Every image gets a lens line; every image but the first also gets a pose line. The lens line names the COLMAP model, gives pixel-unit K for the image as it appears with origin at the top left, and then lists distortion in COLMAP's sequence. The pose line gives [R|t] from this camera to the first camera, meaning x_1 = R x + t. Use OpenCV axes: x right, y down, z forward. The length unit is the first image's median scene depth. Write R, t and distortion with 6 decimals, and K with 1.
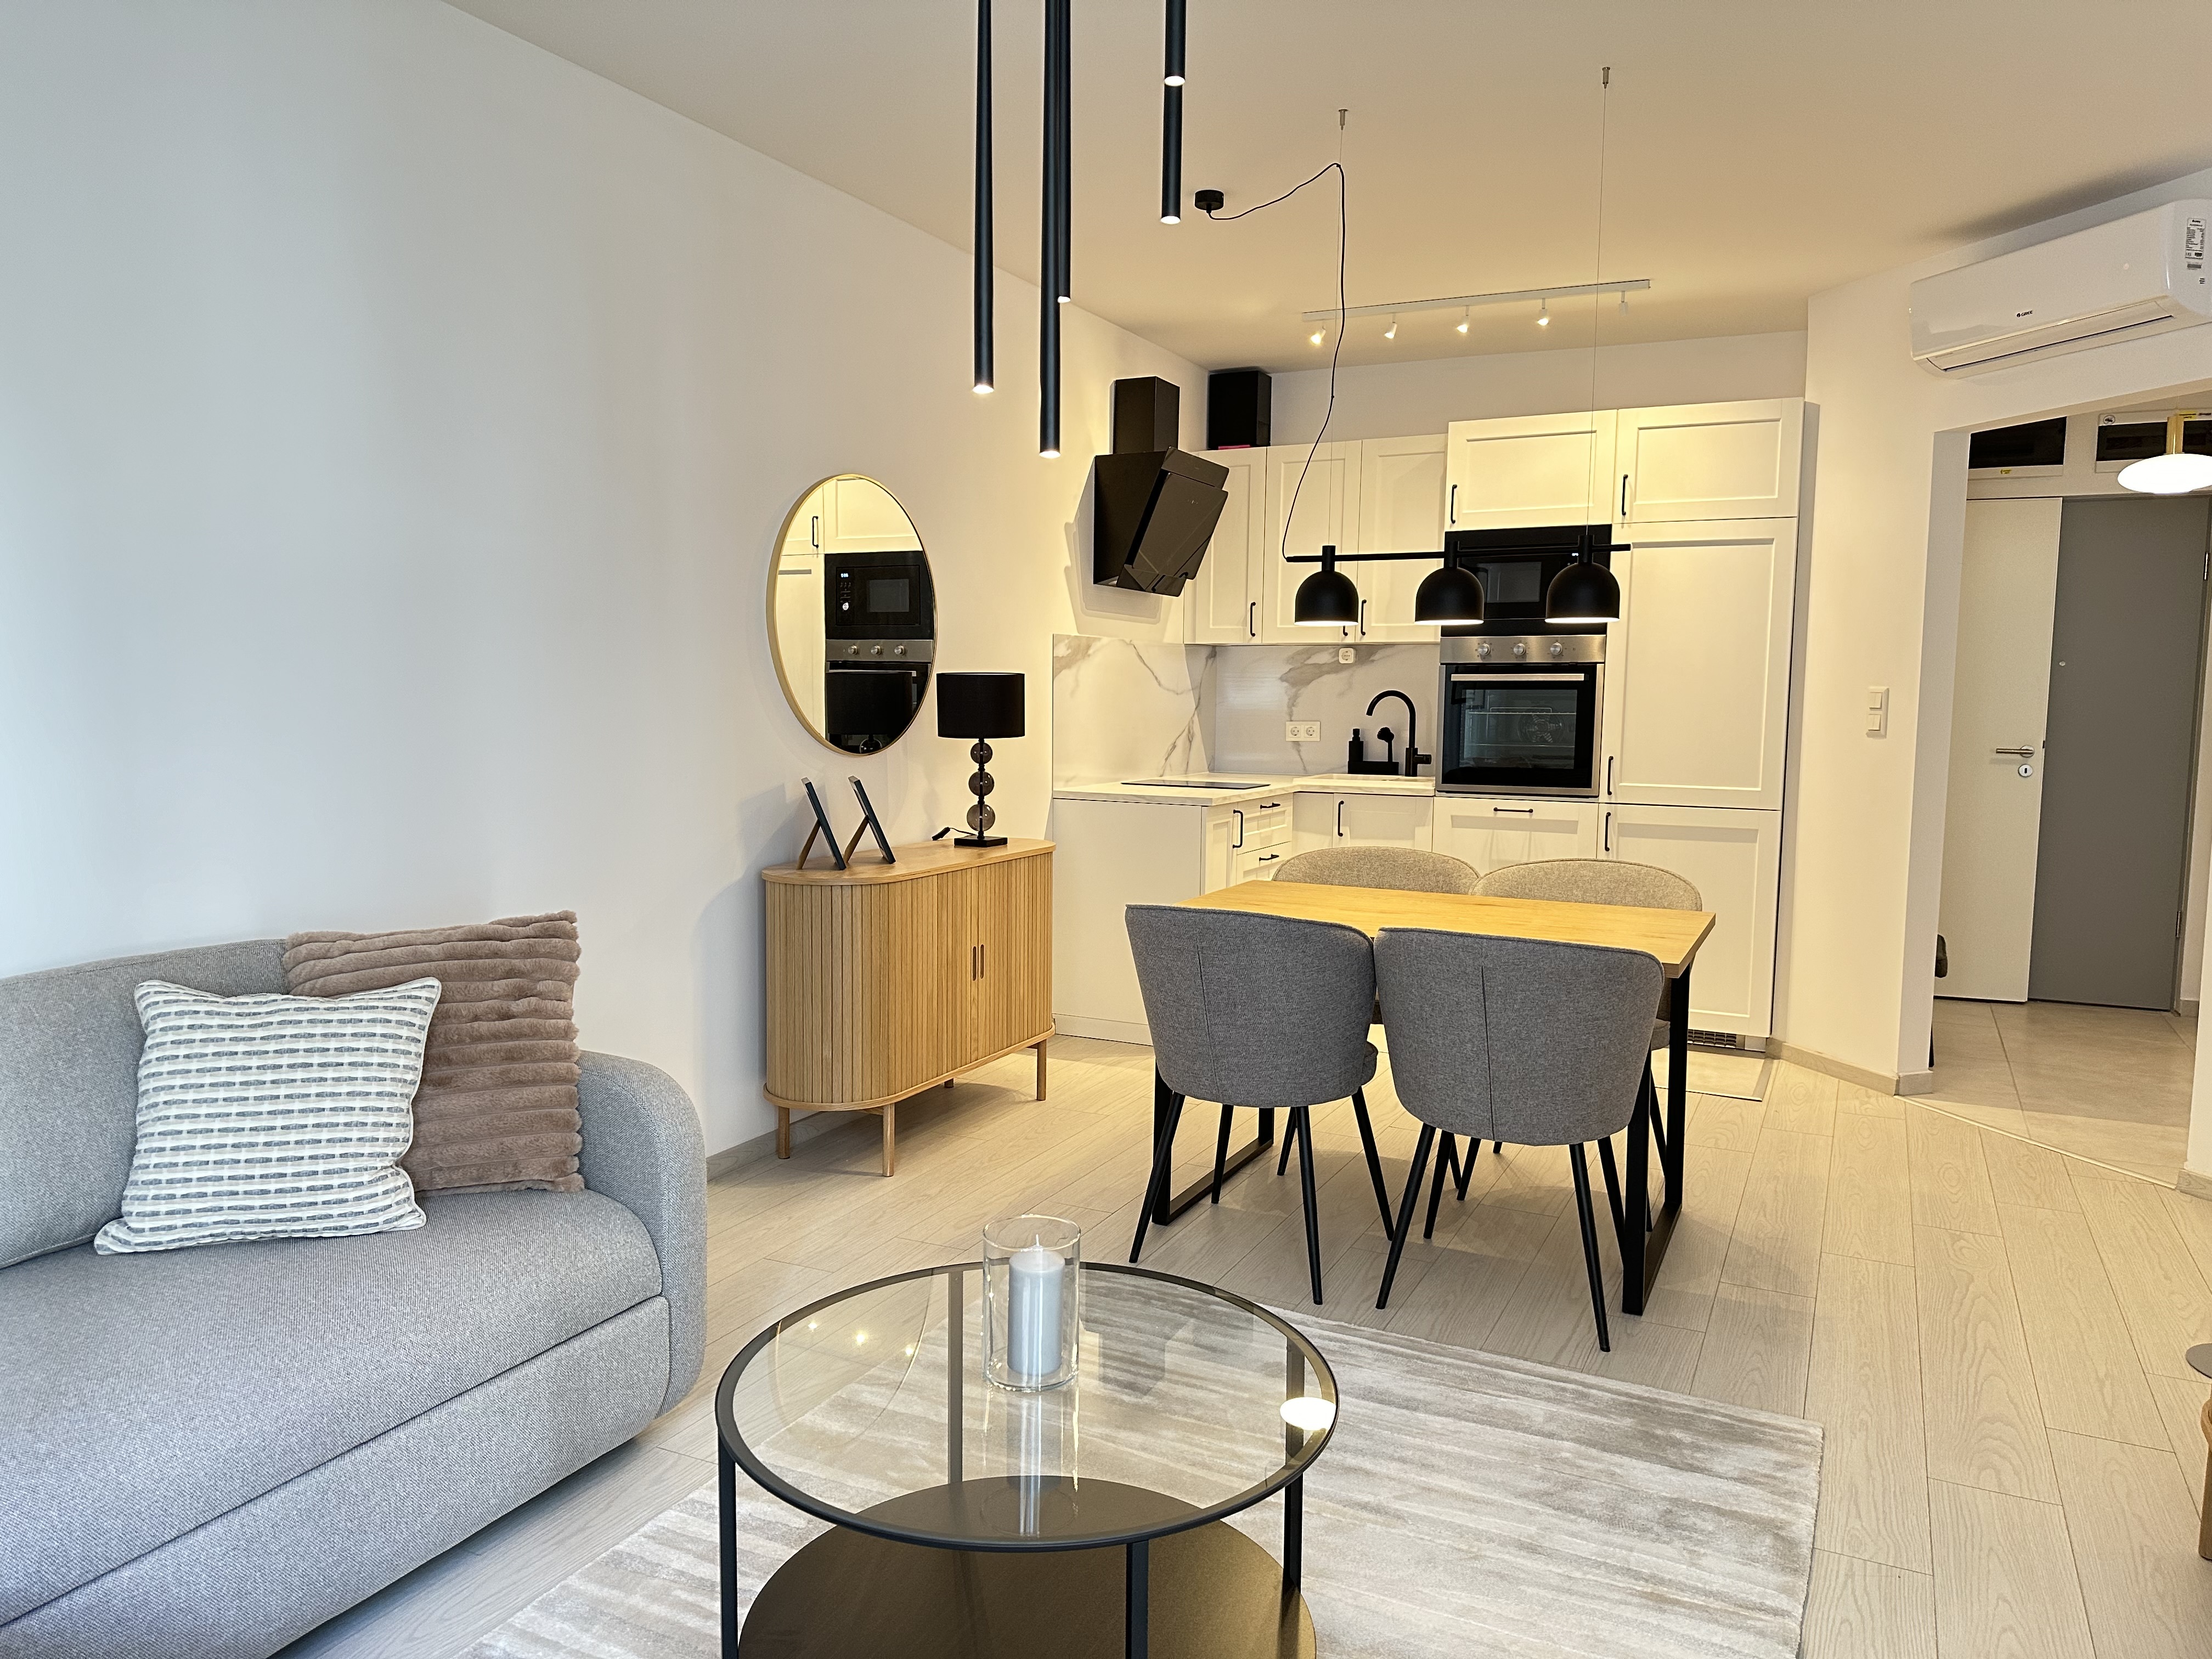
lens RADIAL K [[1549.8, 0, 1106.4], [0, 1549.8, 827.0], [0, 0, 1]] dist [0.074570, -0.090803]
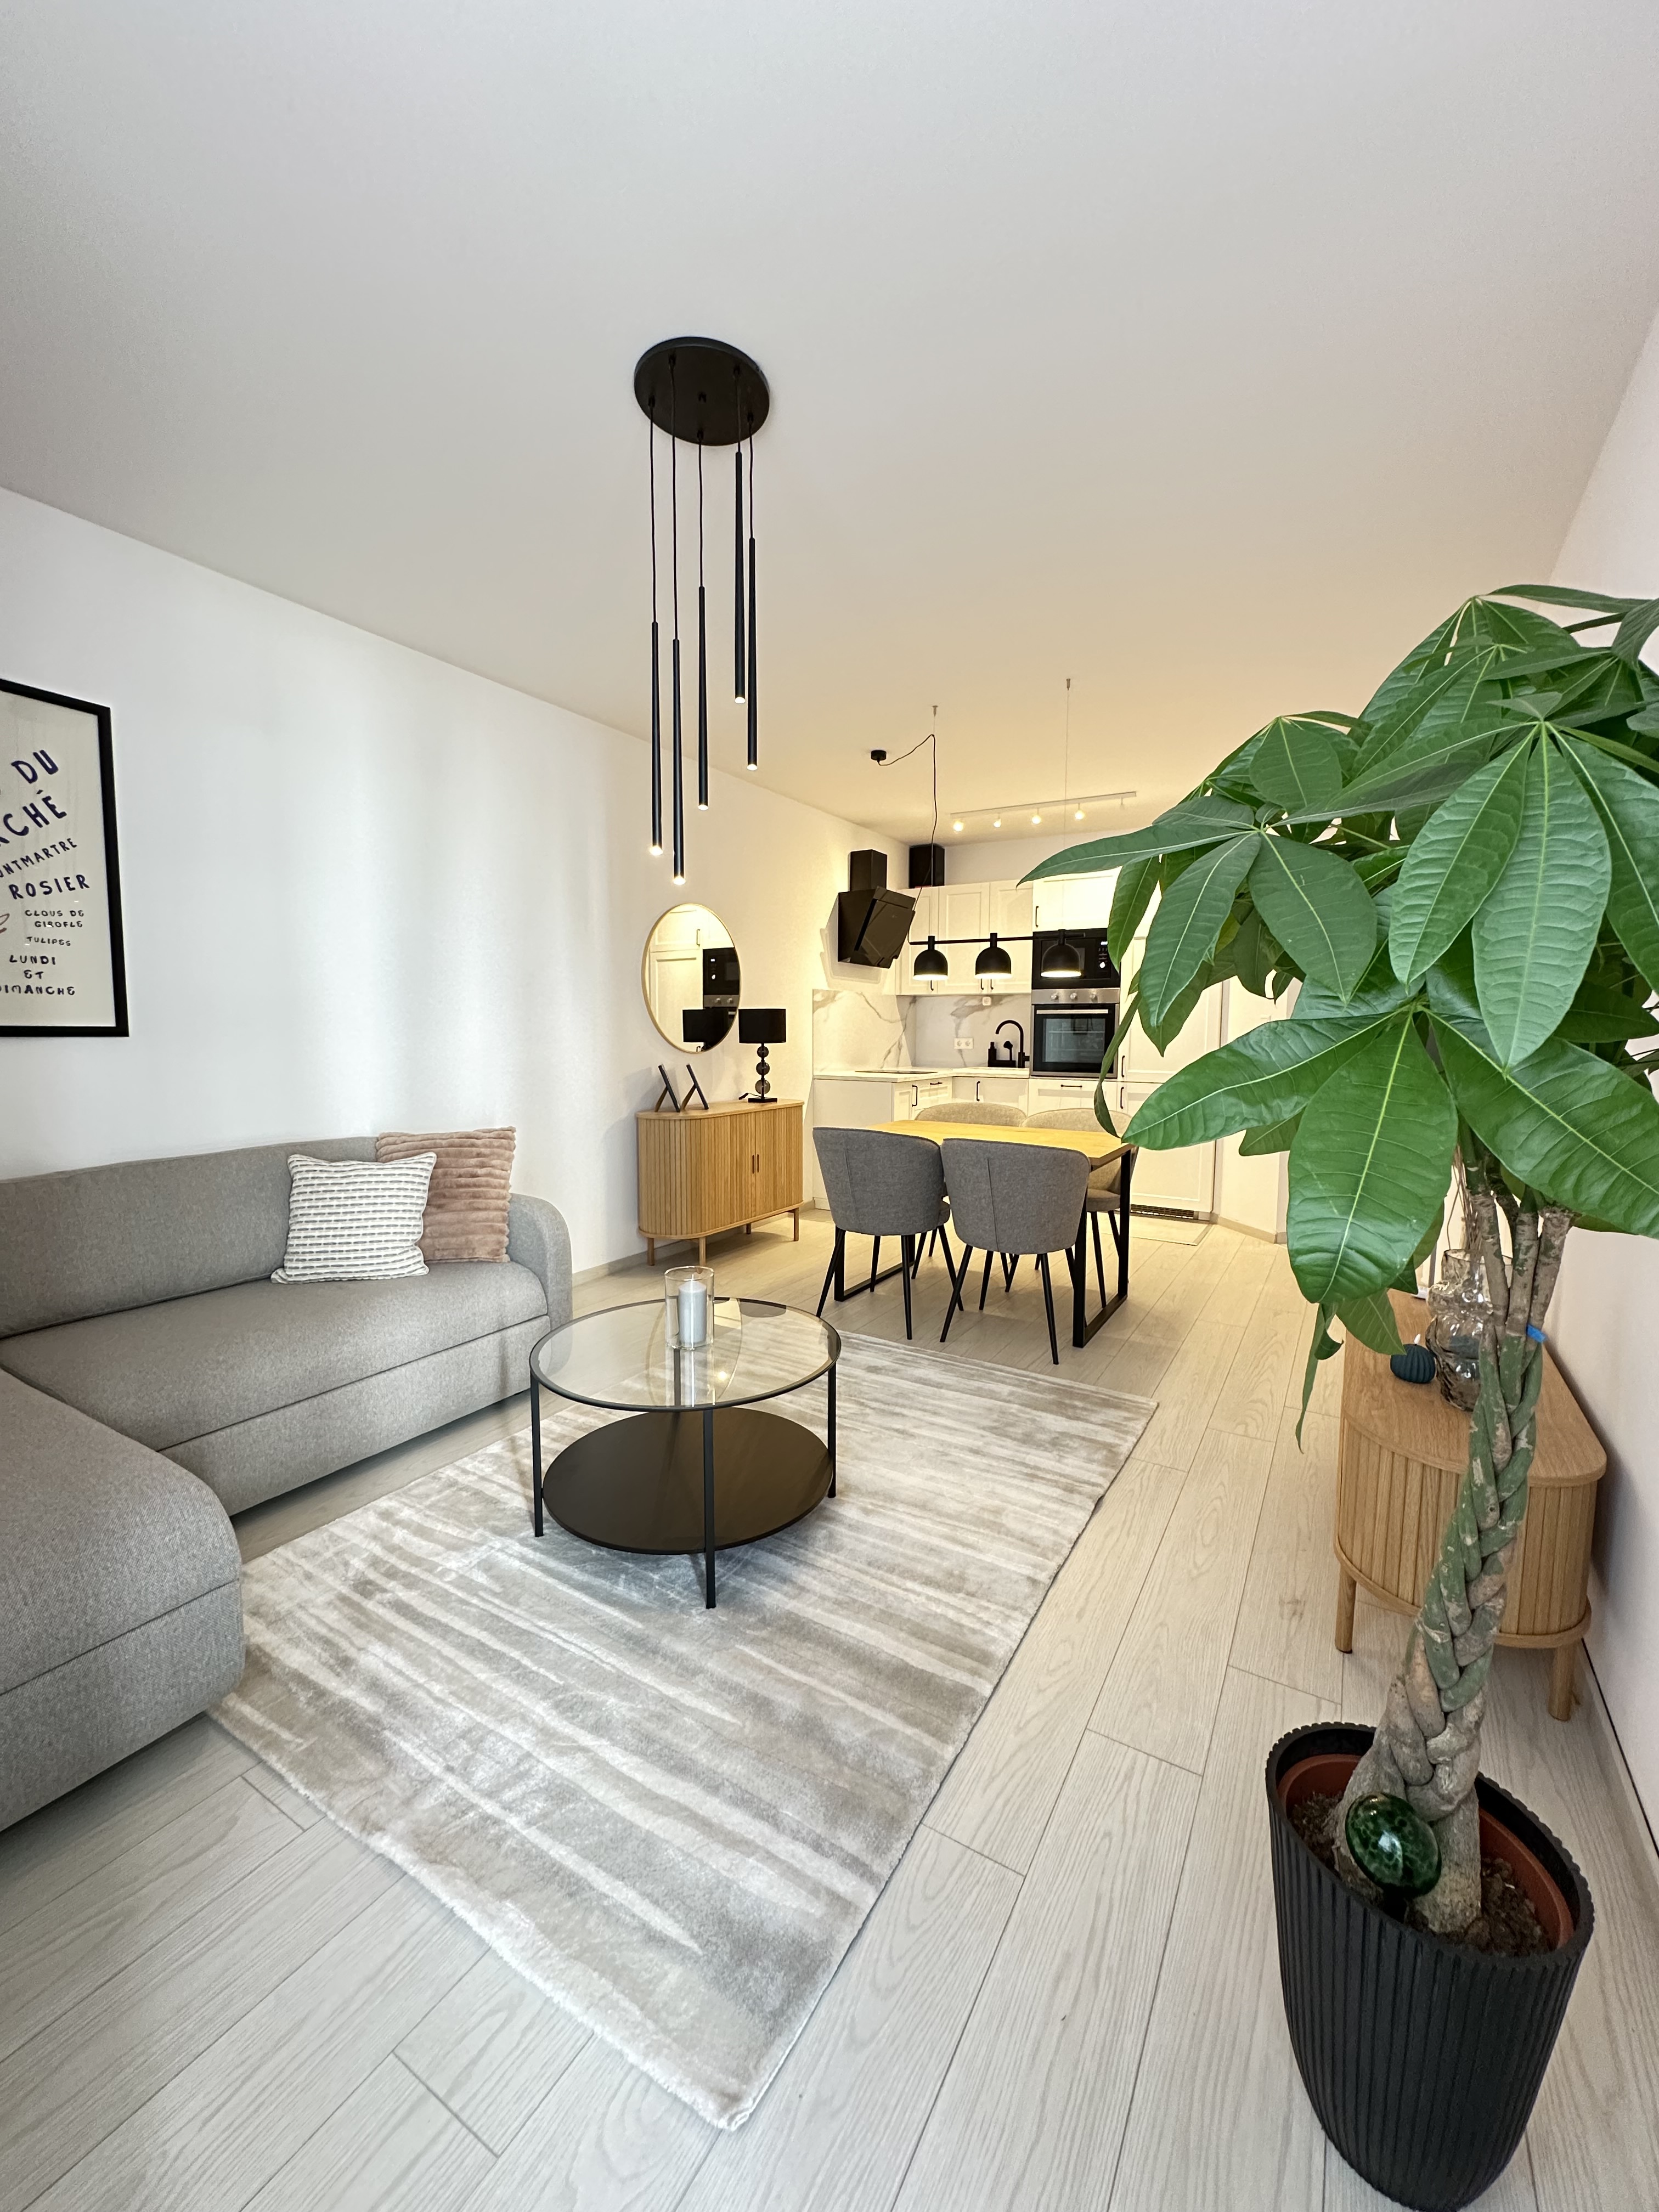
lens RADIAL K [[882.9, 0, 832.1], [0, 882.9, 1108.0], [0, 0, 1]] dist [-0.003301, 0.000448]
pose [[0.996298, 0.001889, -0.085951, 0.093407], [-0.001962, 0.999998, -0.000763, 0.020012], [0.085950, 0.000929, 0.996299, -0.044895]]
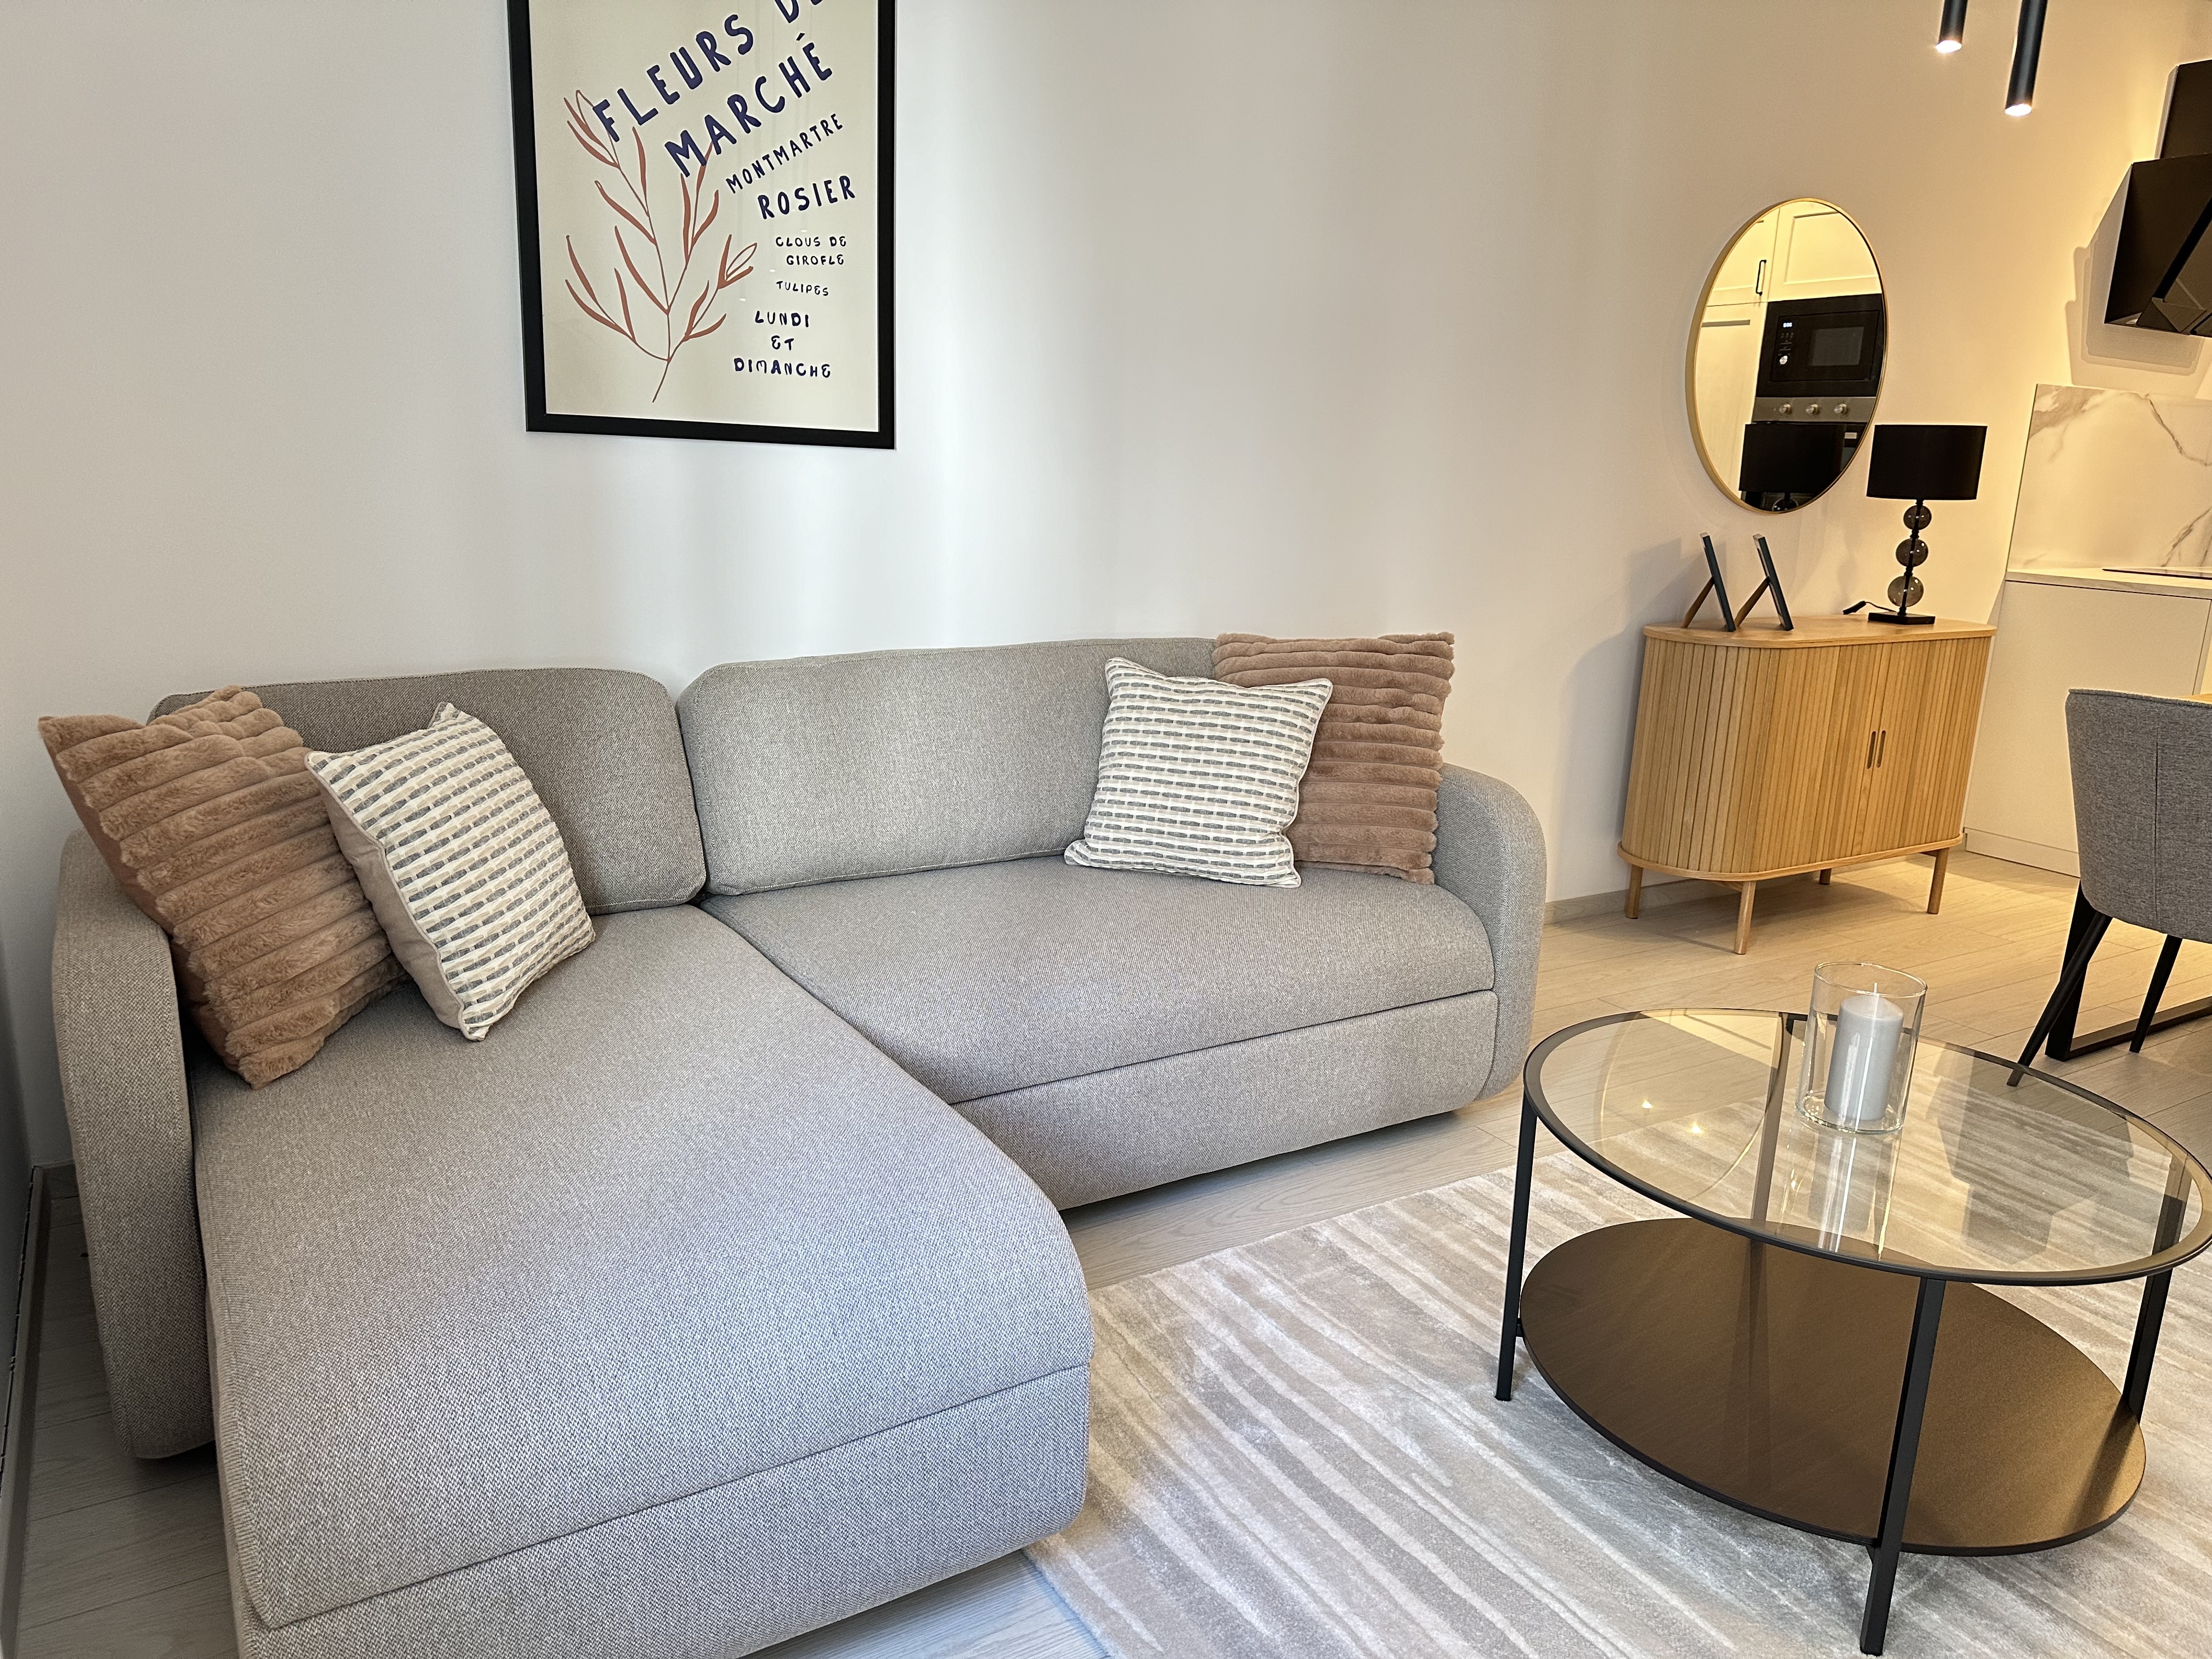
lens RADIAL K [[1549.8, 0, 1112.8], [0, 1549.8, 833.9], [0, 0, 1]] dist [0.074570, -0.090803]
pose [[0.846839, 0.144601, -0.511814, 0.016000], [-0.072753, 0.984779, 0.157851, 0.022147], [0.526849, -0.096438, 0.844470, -0.020605]]
